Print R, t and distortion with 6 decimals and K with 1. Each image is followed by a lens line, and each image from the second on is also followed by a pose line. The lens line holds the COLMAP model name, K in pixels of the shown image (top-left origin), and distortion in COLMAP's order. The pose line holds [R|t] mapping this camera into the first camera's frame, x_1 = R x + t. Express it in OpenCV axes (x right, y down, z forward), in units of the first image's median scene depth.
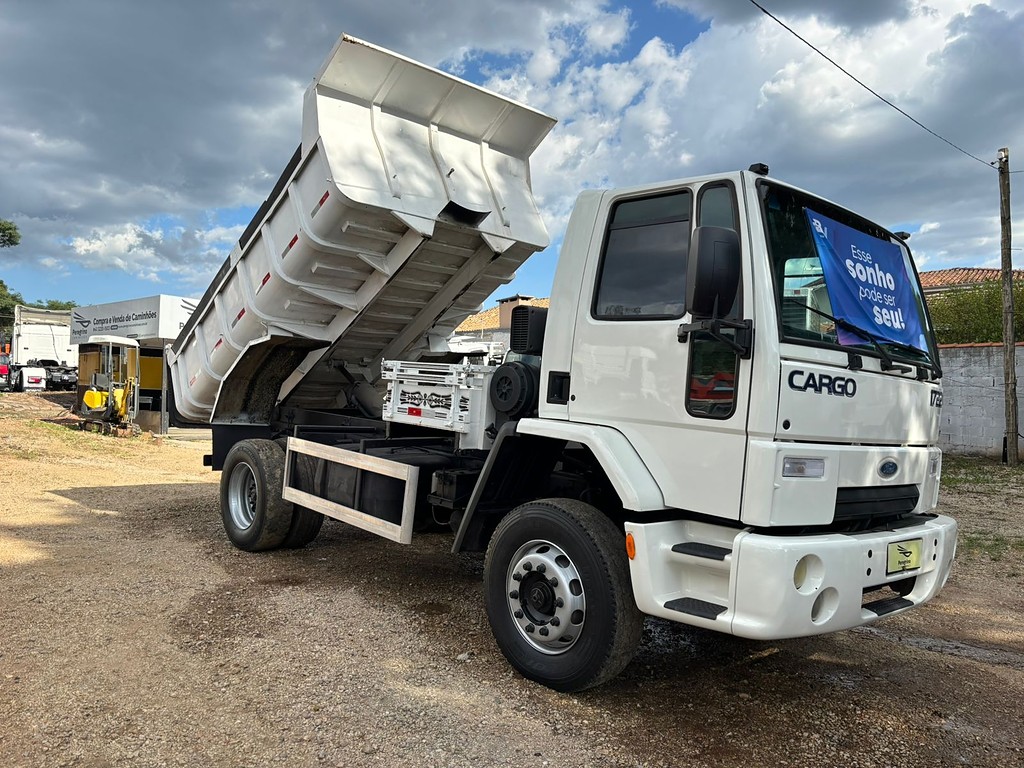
lens RADIAL K [[774.8, 0, 513.2], [0, 774.8, 385.0], [0, 0, 1]] dist [0.041062, -0.053530]
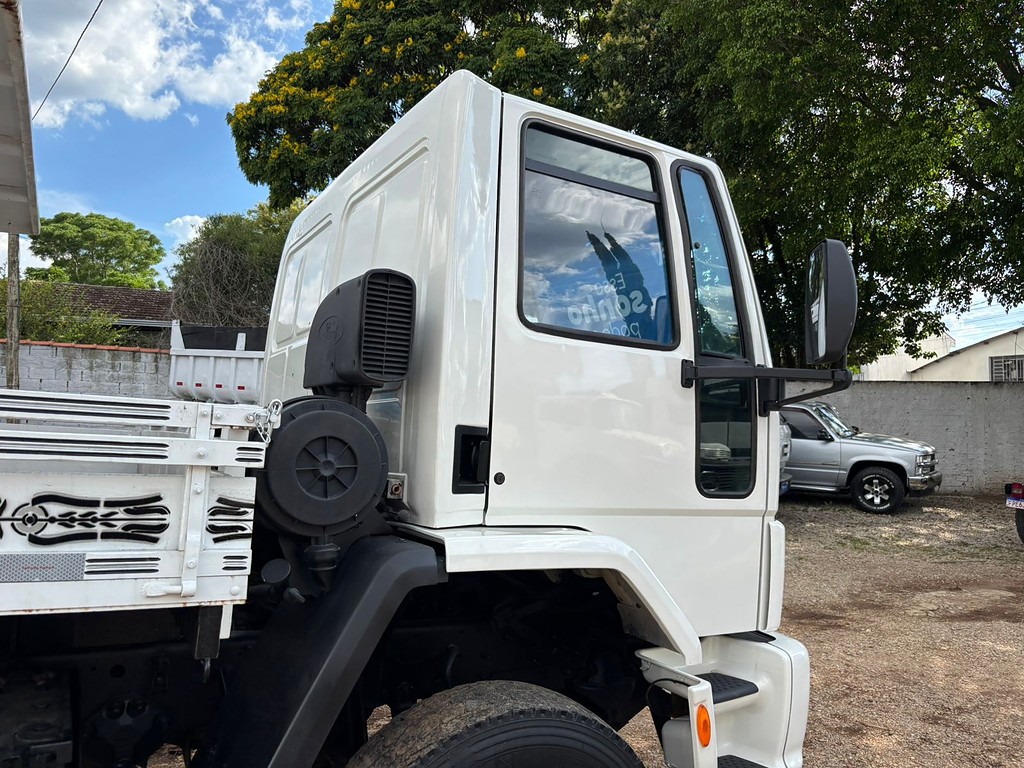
lens RADIAL K [[774.8, 0, 512.1], [0, 774.8, 380.7], [0, 0, 1]] dist [0.041062, -0.053530]
pose [[0.210154, 0.023442, 0.977387, -0.406636], [-0.032203, 0.999336, -0.017044, -0.038118], [-0.977138, -0.027893, 0.210769, 0.870610]]
